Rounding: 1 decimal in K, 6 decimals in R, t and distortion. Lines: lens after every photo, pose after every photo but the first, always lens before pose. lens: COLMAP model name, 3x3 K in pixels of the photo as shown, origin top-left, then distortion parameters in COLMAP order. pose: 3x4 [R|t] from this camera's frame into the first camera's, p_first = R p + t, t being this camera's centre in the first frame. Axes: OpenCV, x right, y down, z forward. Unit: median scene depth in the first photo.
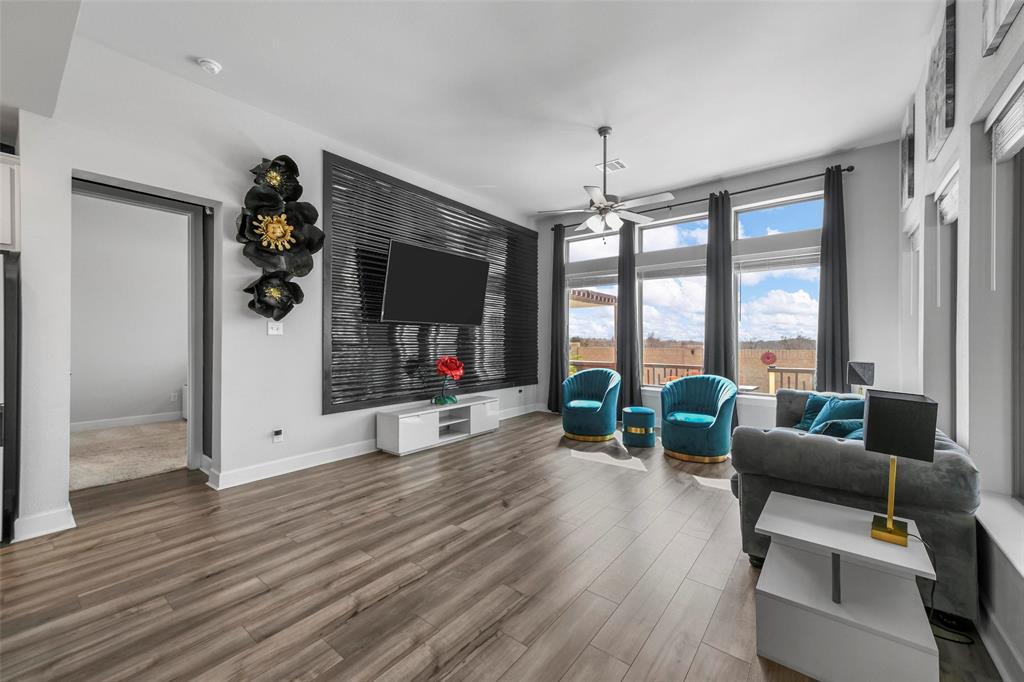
lens RADIAL K [[402.7, 0, 515.4], [0, 402.7, 338.7], [0, 0, 1]] dist [0.014297, 0.000160]
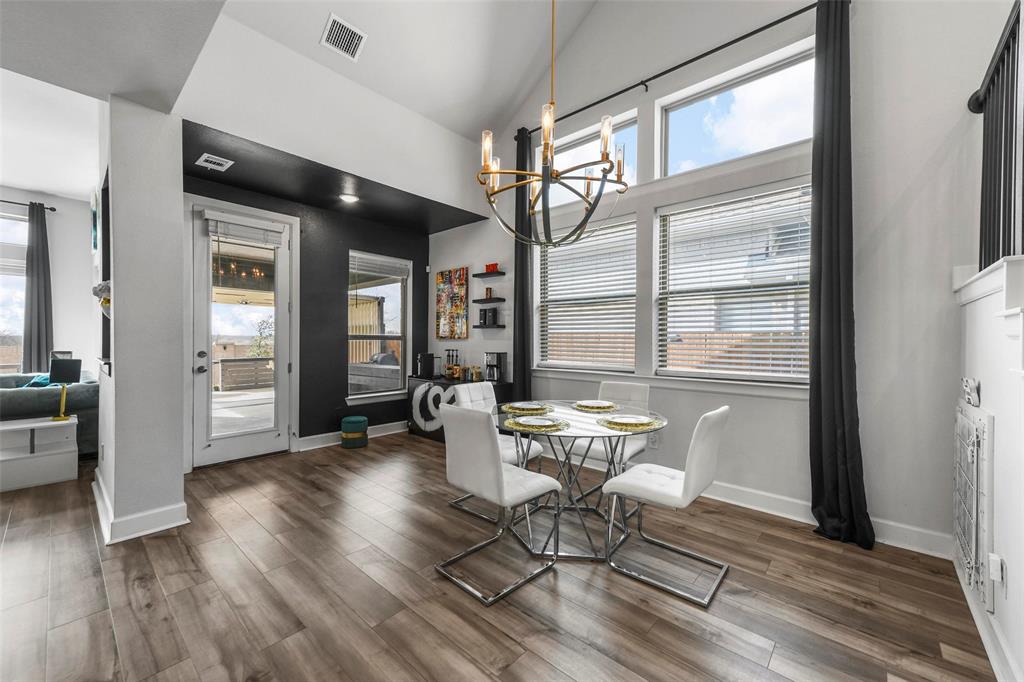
lens RADIAL K [[402.7, 0, 514.8], [0, 402.7, 341.6], [0, 0, 1]] dist [0.014297, 0.000160]
pose [[0.057757, -0.005393, 0.998316, -0.512104], [-0.010277, 0.999929, 0.005996, 0.000607], [-0.998278, -0.010606, 0.057697, -0.694819]]
